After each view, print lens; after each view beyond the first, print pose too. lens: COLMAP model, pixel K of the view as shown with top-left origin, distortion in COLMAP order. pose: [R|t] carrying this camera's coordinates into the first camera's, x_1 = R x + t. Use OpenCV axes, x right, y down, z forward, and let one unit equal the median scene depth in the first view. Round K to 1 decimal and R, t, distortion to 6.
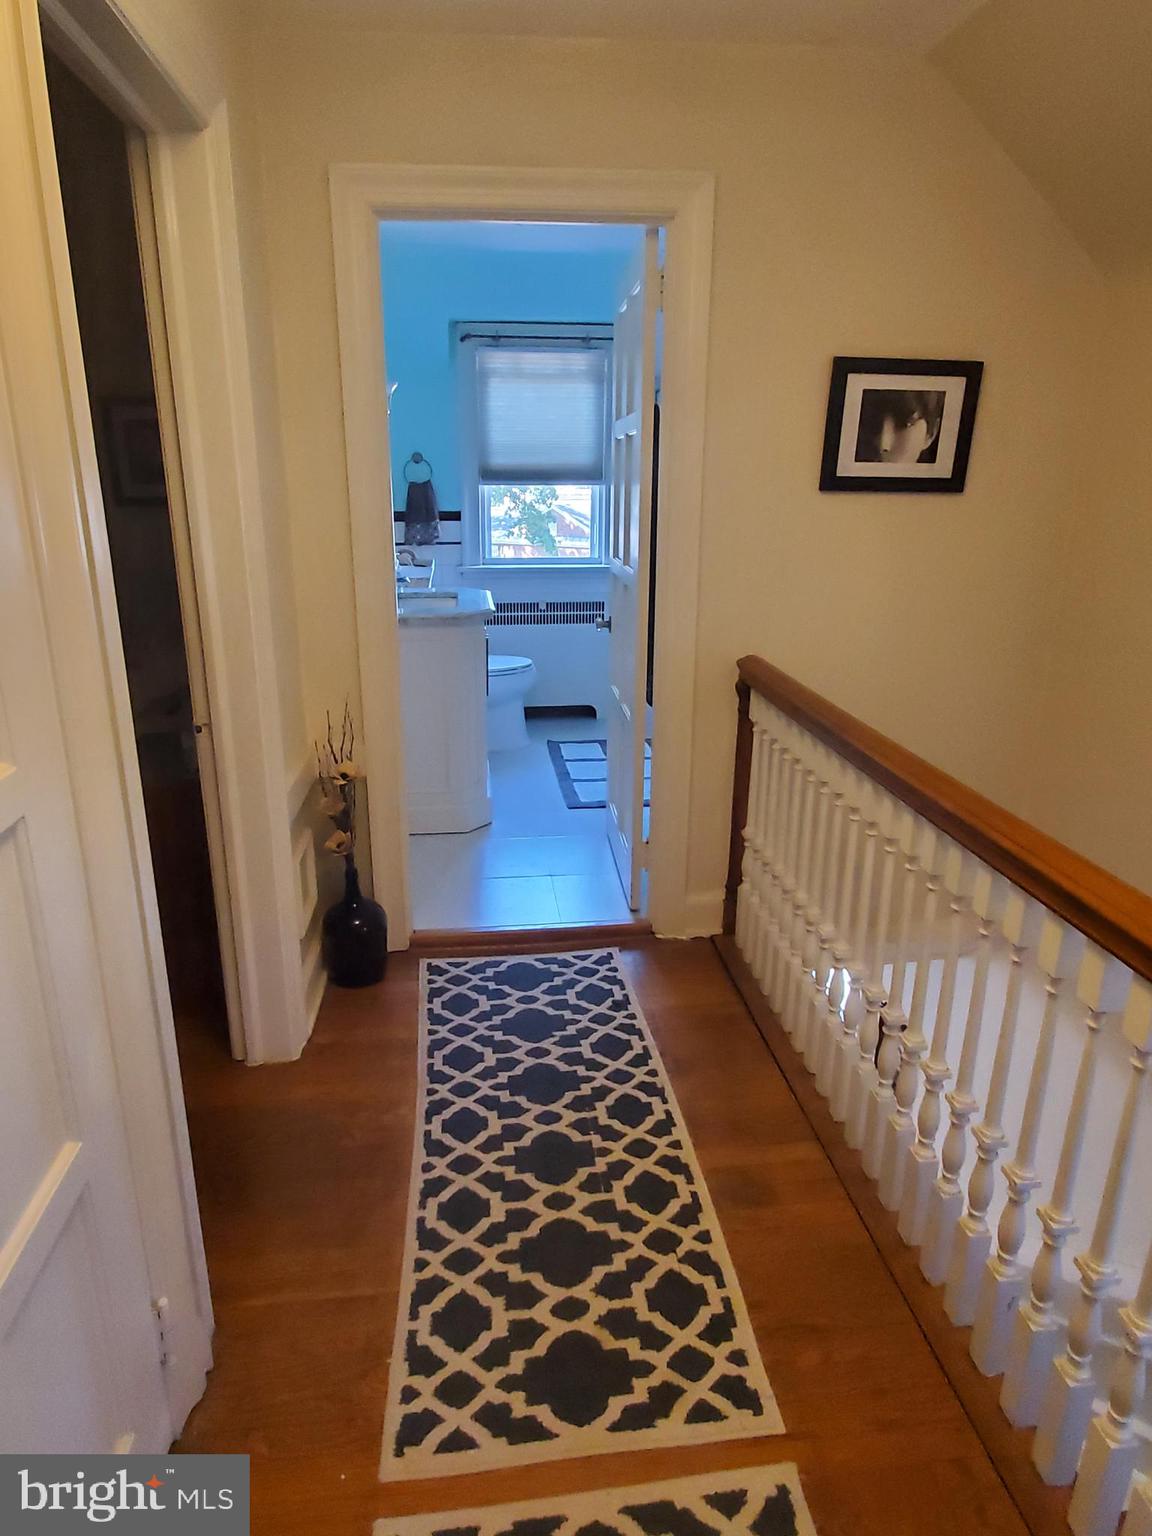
lens RADIAL K [[920.5, 0, 554.4], [0, 920.5, 758.9], [0, 0, 1]] dist [0.009940, -0.011970]
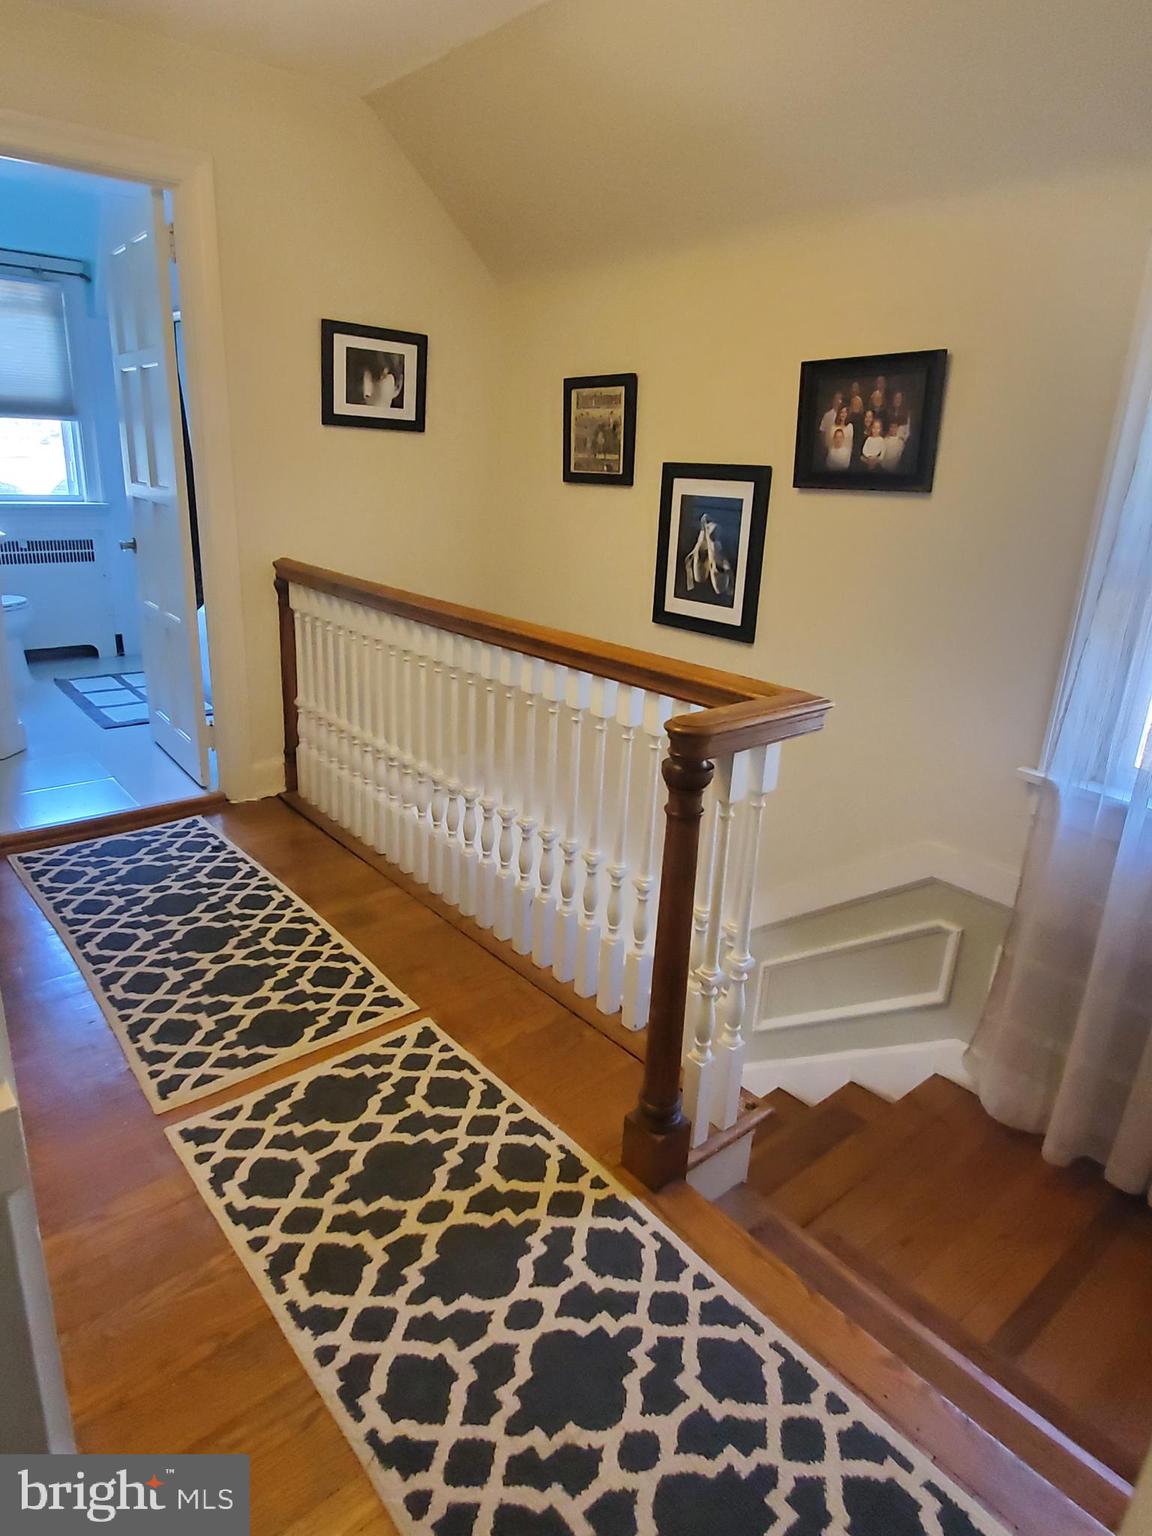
lens RADIAL K [[920.5, 0, 554.4], [0, 920.5, 758.9], [0, 0, 1]] dist [0.009940, -0.011970]
pose [[0.838834, -0.134321, 0.527556, -0.176599], [0.116238, 0.990927, 0.067477, 0.118277], [-0.531833, 0.004720, 0.846836, -0.249078]]
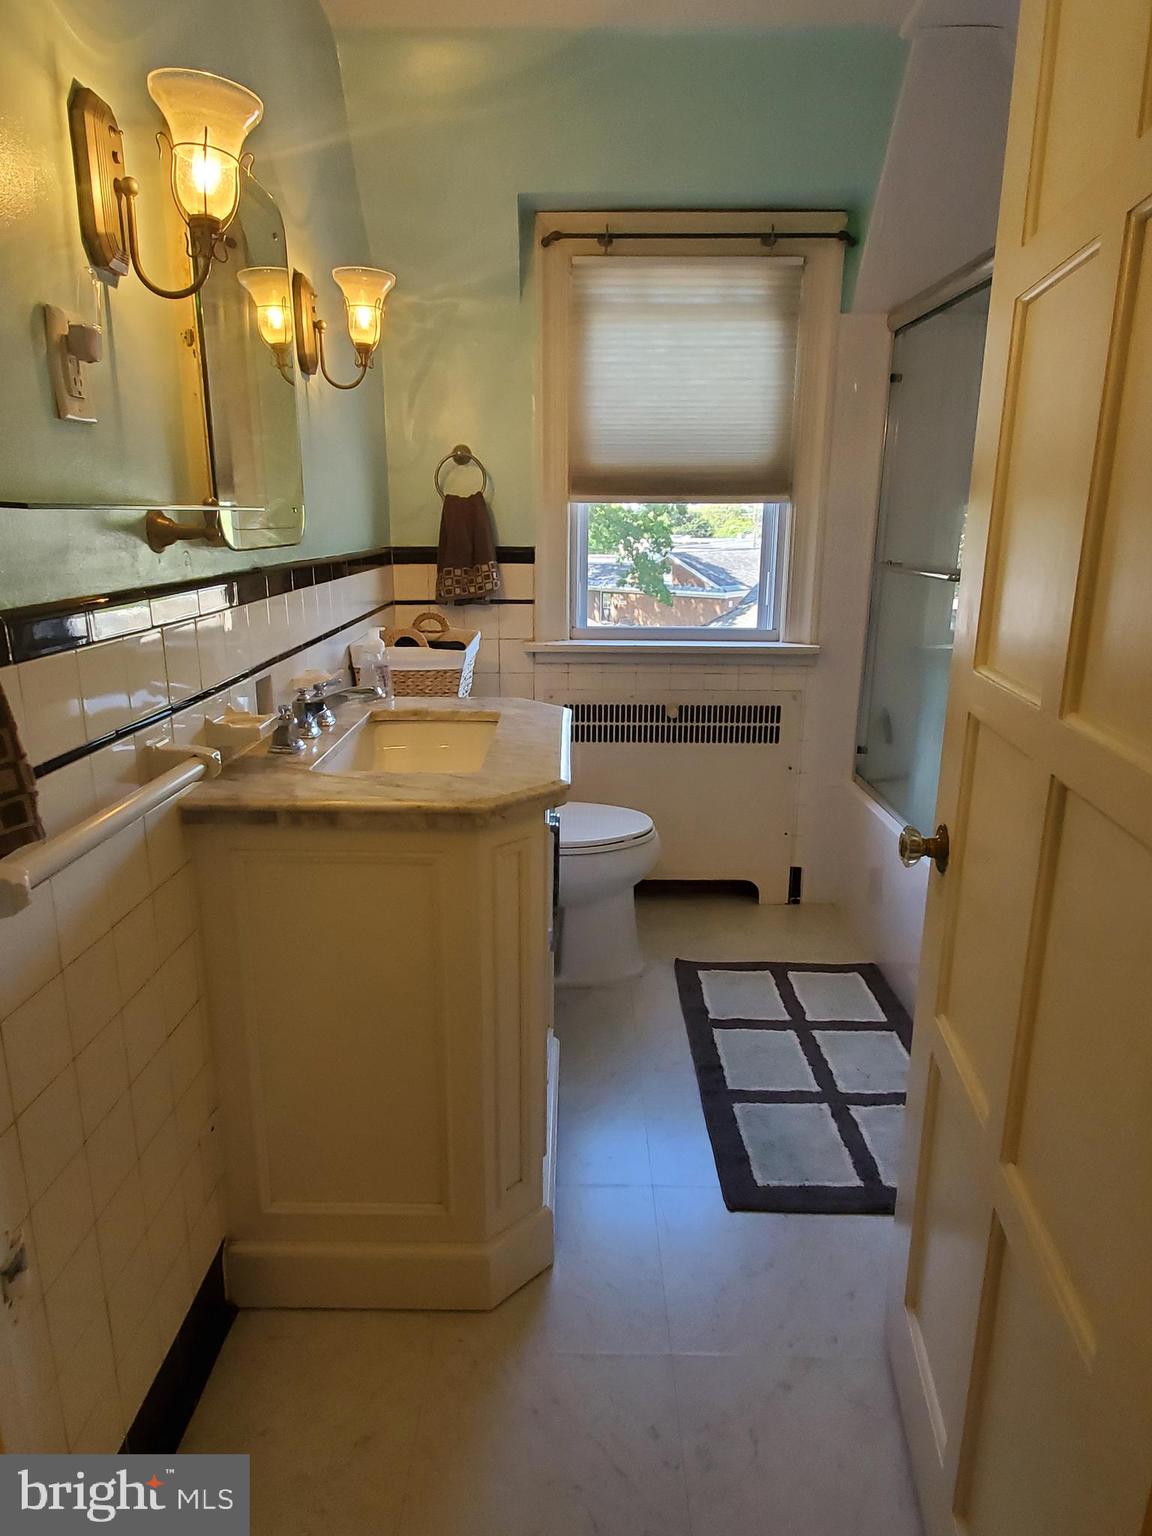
lens RADIAL K [[920.5, 0, 554.4], [0, 920.5, 758.9], [0, 0, 1]] dist [0.009940, -0.011970]
pose [[0.992959, 0.031442, -0.114211, -0.039428], [-0.037243, 0.998104, -0.049012, -0.213635], [0.112453, 0.052920, 0.992247, 0.855610]]
